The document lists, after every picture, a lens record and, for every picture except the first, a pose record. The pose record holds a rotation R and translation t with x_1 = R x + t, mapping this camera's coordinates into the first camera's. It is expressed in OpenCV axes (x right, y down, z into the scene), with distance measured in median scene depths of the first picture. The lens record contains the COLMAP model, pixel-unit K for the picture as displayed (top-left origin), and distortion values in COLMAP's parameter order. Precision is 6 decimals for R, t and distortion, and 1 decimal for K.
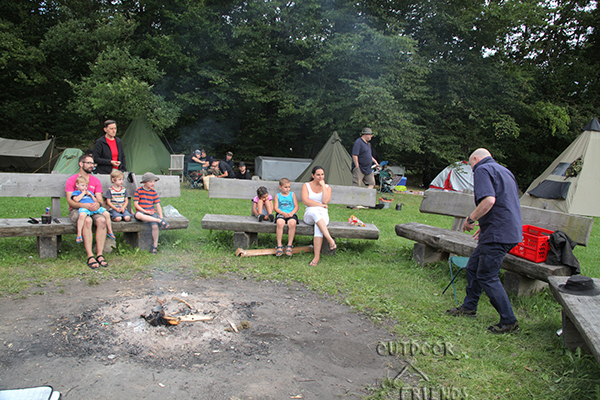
lens RADIAL K [[485.6, 0, 299.9], [0, 485.6, 199.9], [0, 0, 1]] dist [-0.004899, -0.002388]
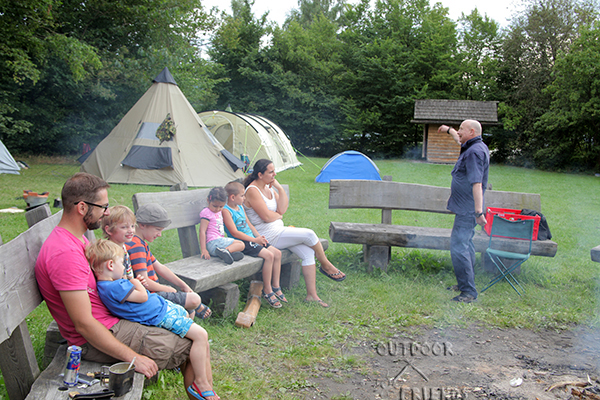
lens RADIAL K [[706.3, 0, 300.0], [0, 706.3, 200.1], [0, 0, 1]] dist [-0.005462, 0.000000]
pose [[0.346457, -0.124410, 0.929779, -0.837767], [0.053554, 0.992173, 0.112804, -0.120666], [-0.936536, 0.010712, 0.350408, 0.642137]]
